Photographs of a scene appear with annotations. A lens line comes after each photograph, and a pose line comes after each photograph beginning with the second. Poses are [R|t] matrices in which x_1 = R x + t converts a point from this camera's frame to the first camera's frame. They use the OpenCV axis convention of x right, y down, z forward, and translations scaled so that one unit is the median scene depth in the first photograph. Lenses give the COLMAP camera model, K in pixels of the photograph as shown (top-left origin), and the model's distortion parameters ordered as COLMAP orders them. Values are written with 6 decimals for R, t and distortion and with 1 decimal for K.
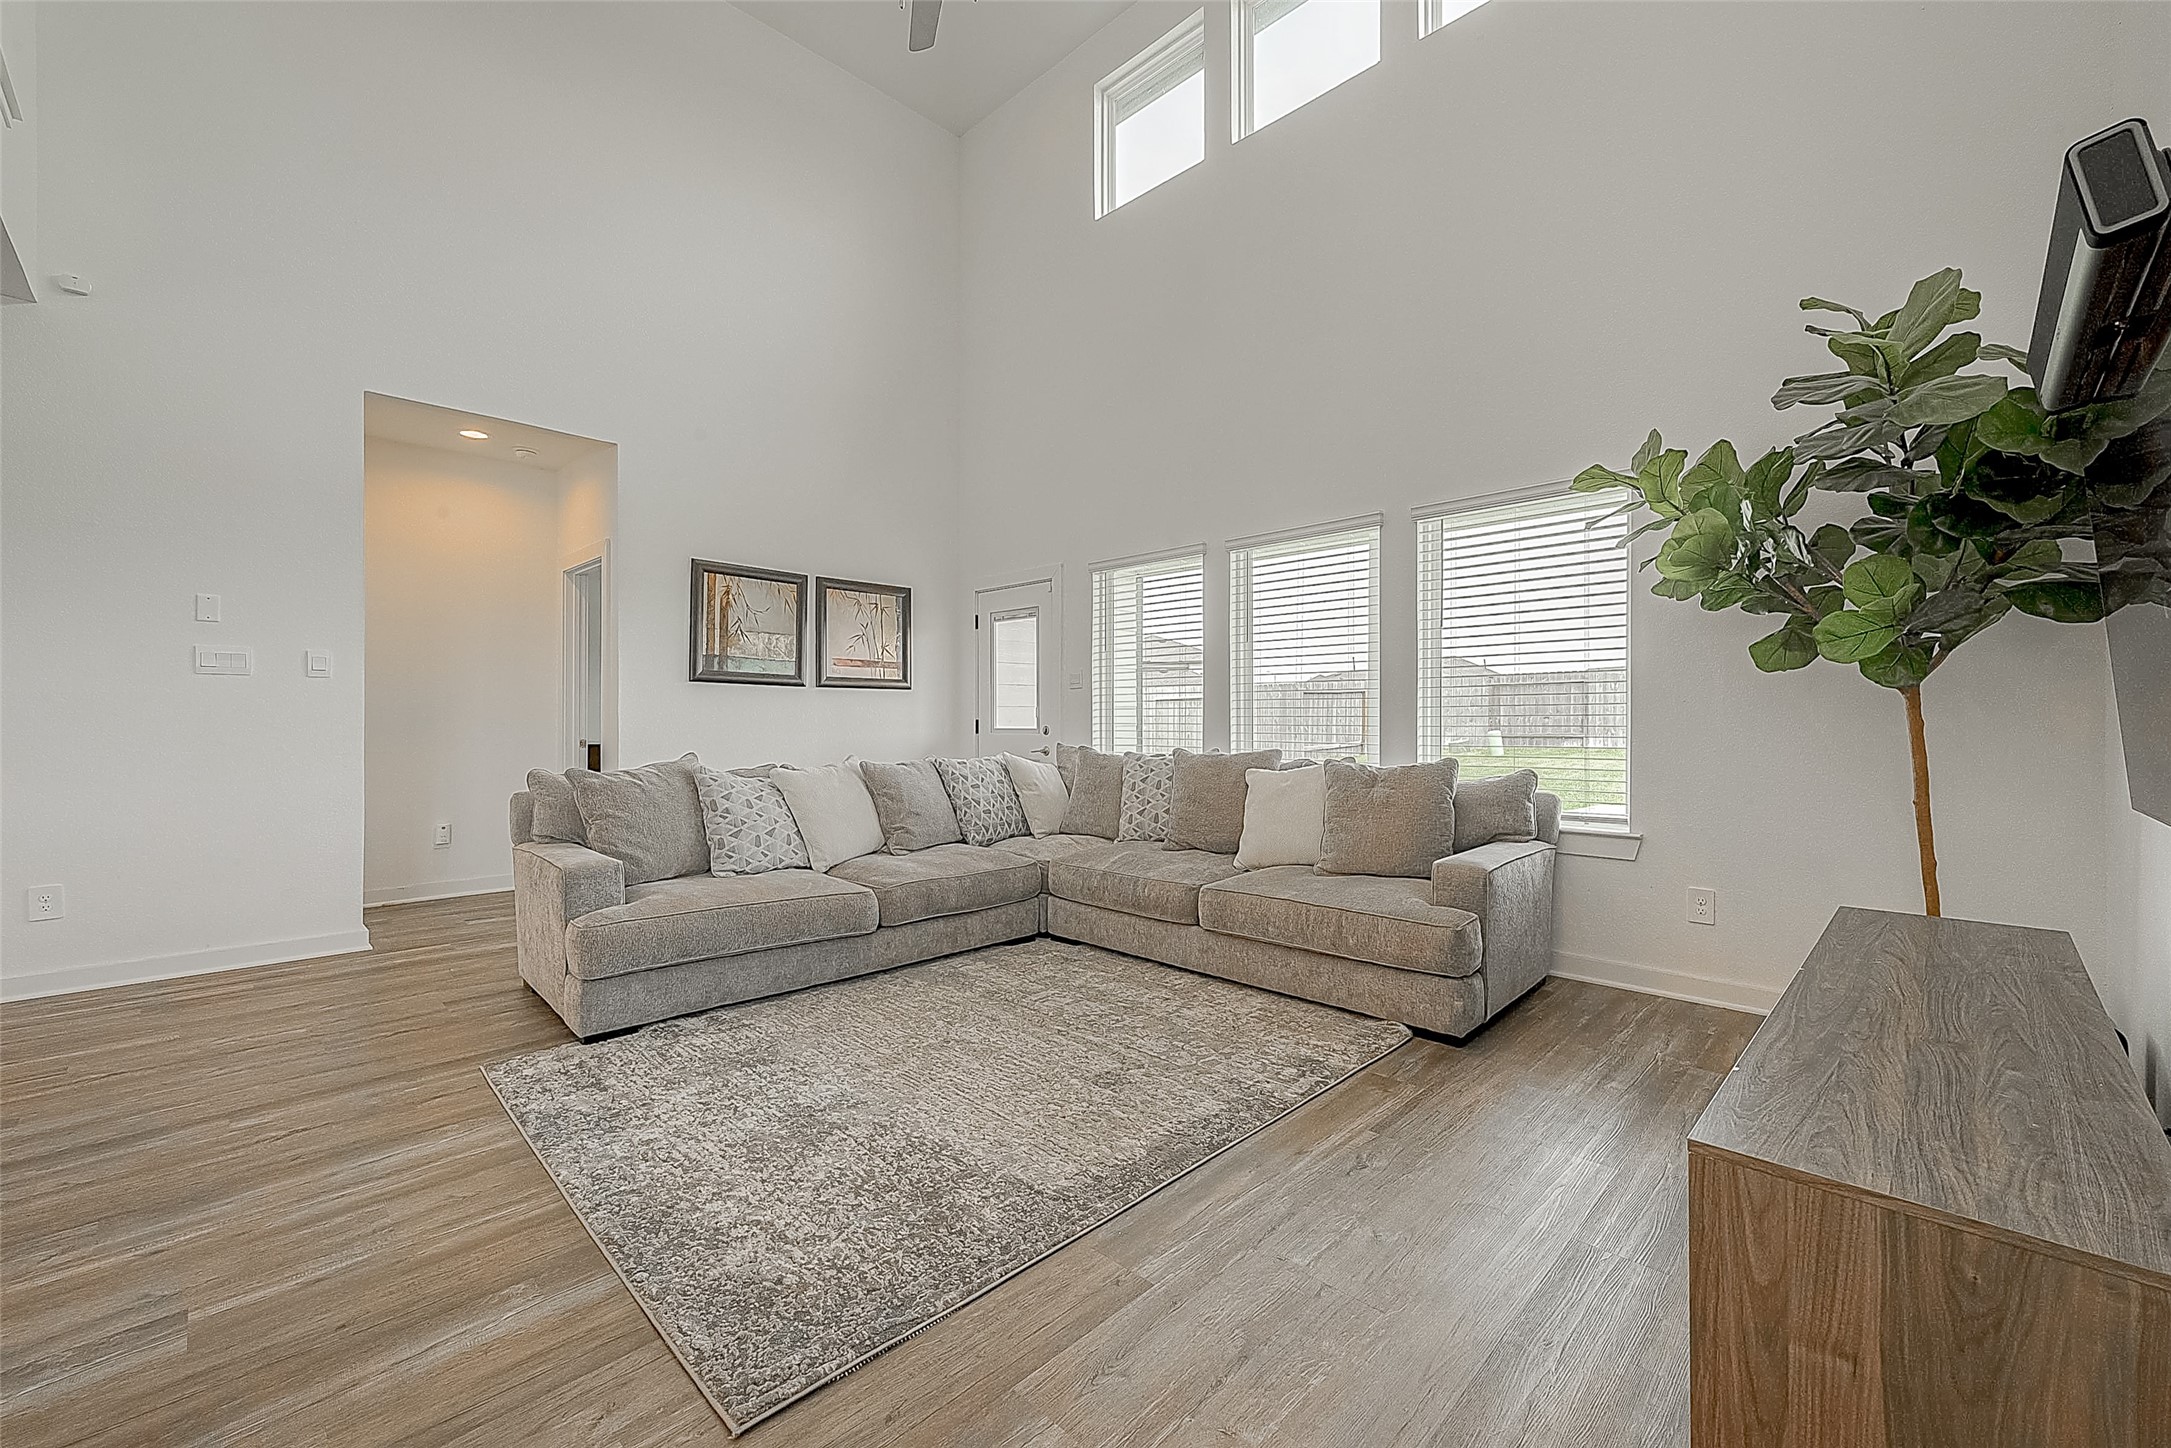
lens RADIAL K [[858.9, 0, 1088.1], [0, 858.9, 725.3], [0, 0, 1]] dist [0.002024, 0.000223]
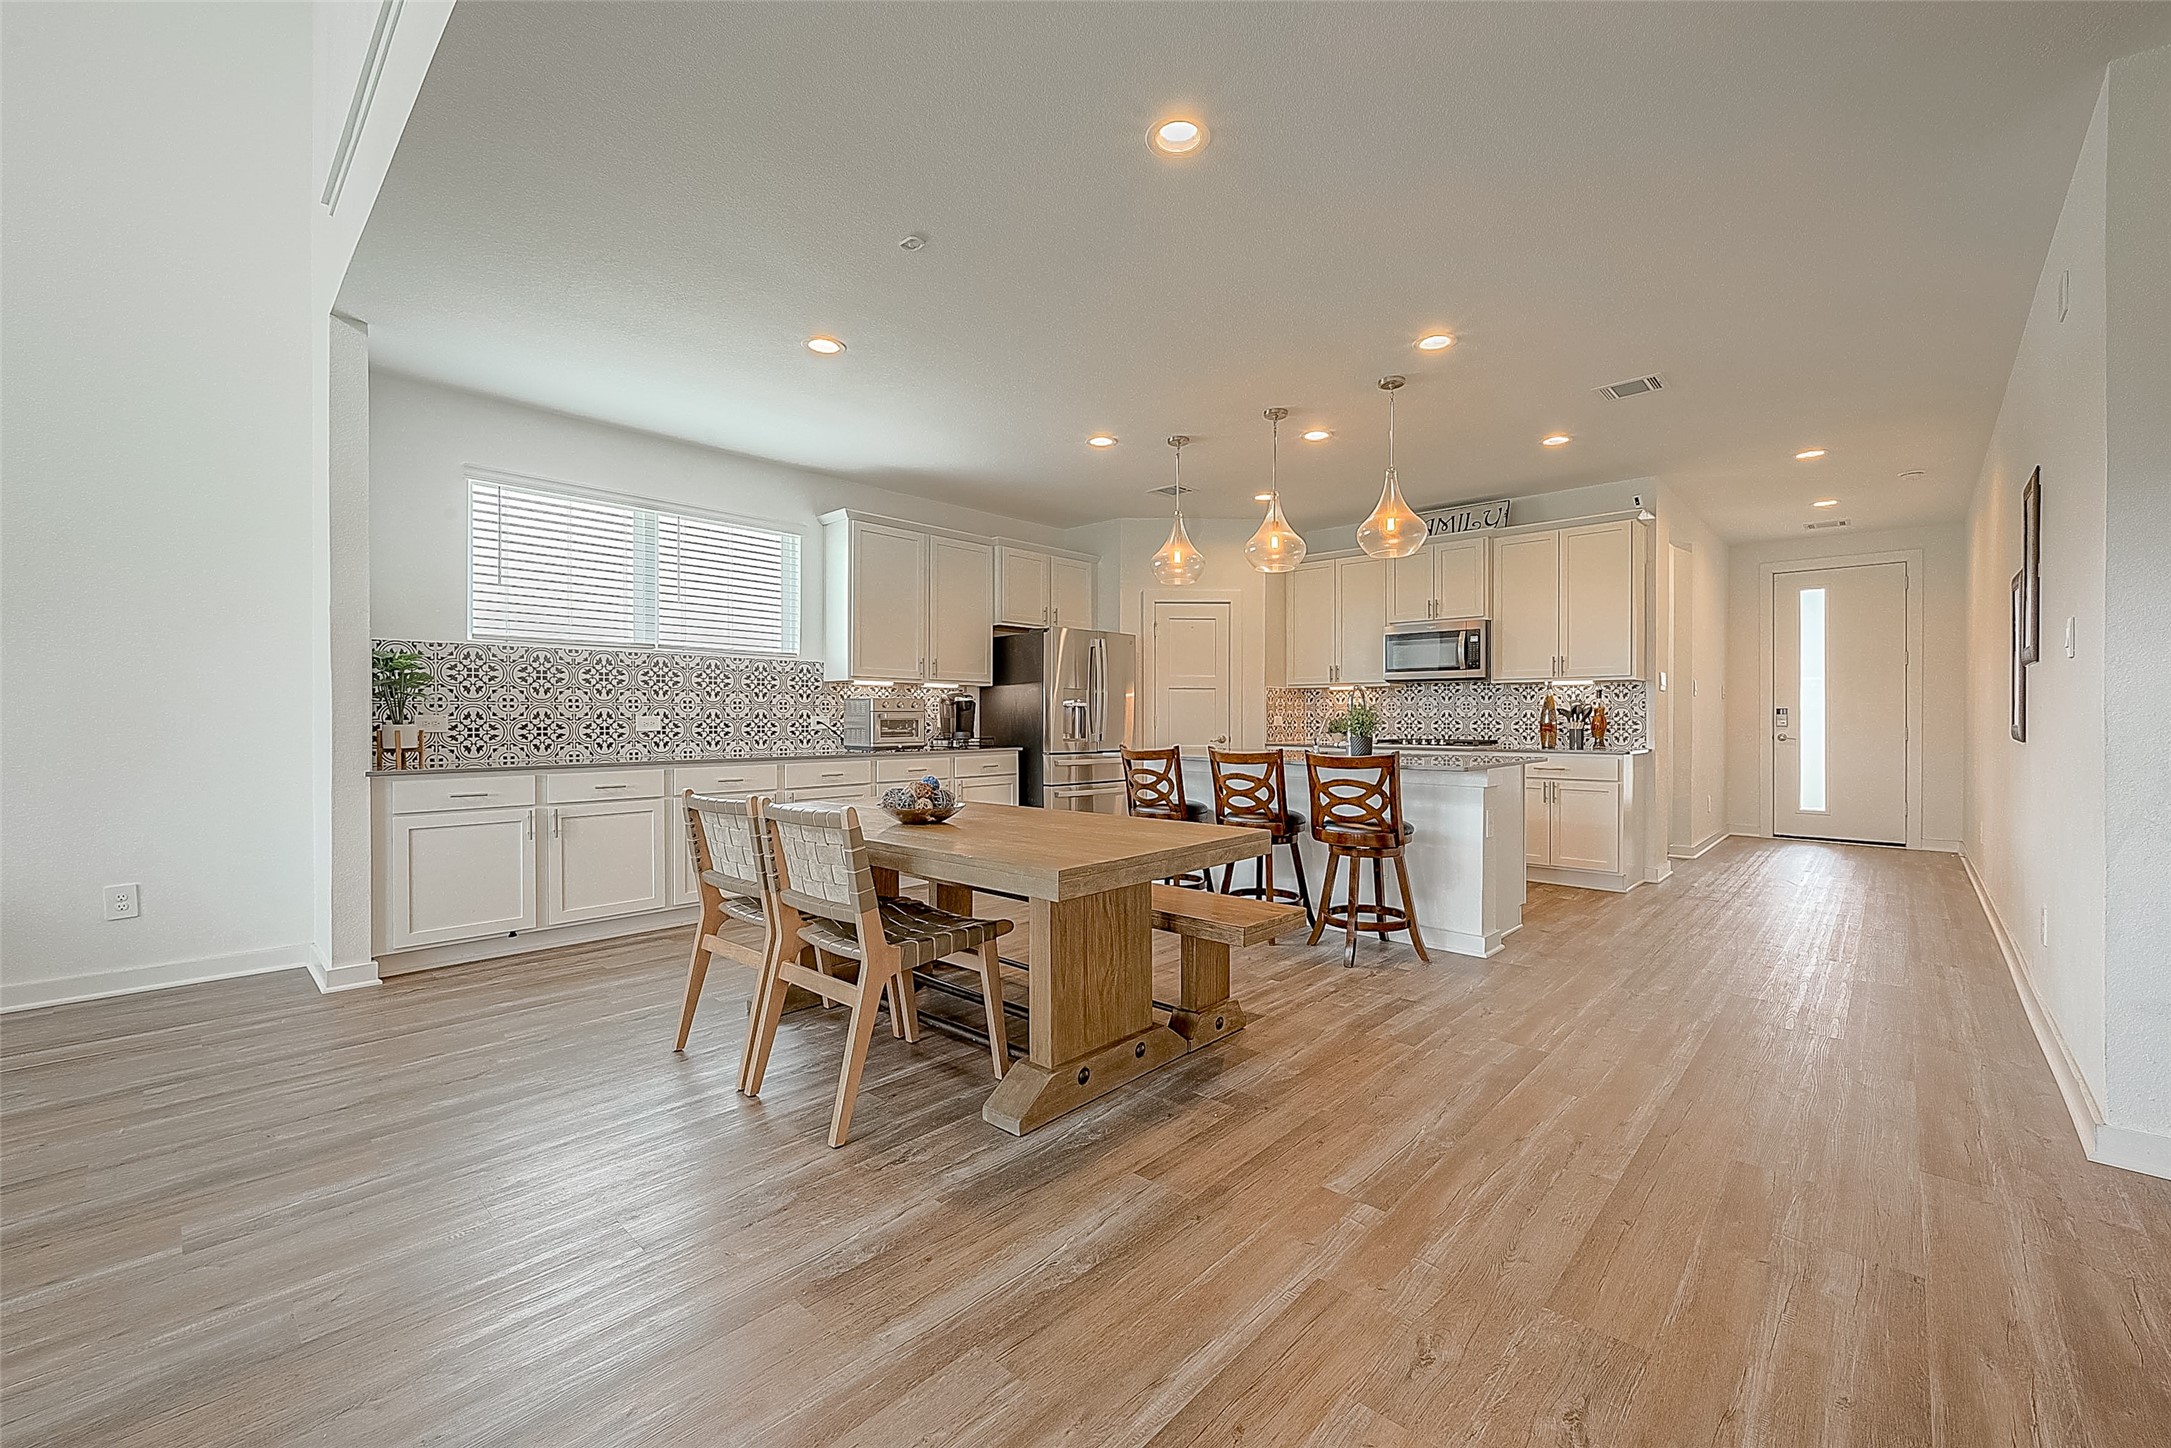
lens RADIAL K [[858.9, 0, 1125.0], [0, 858.9, 715.3], [0, 0, 1]] dist [0.002024, 0.000223]
pose [[-0.999112, 0.002817, -0.042050, -0.685762], [0.002541, 0.999975, 0.006626, -0.009193], [0.042068, 0.006513, -0.999094, 0.668316]]
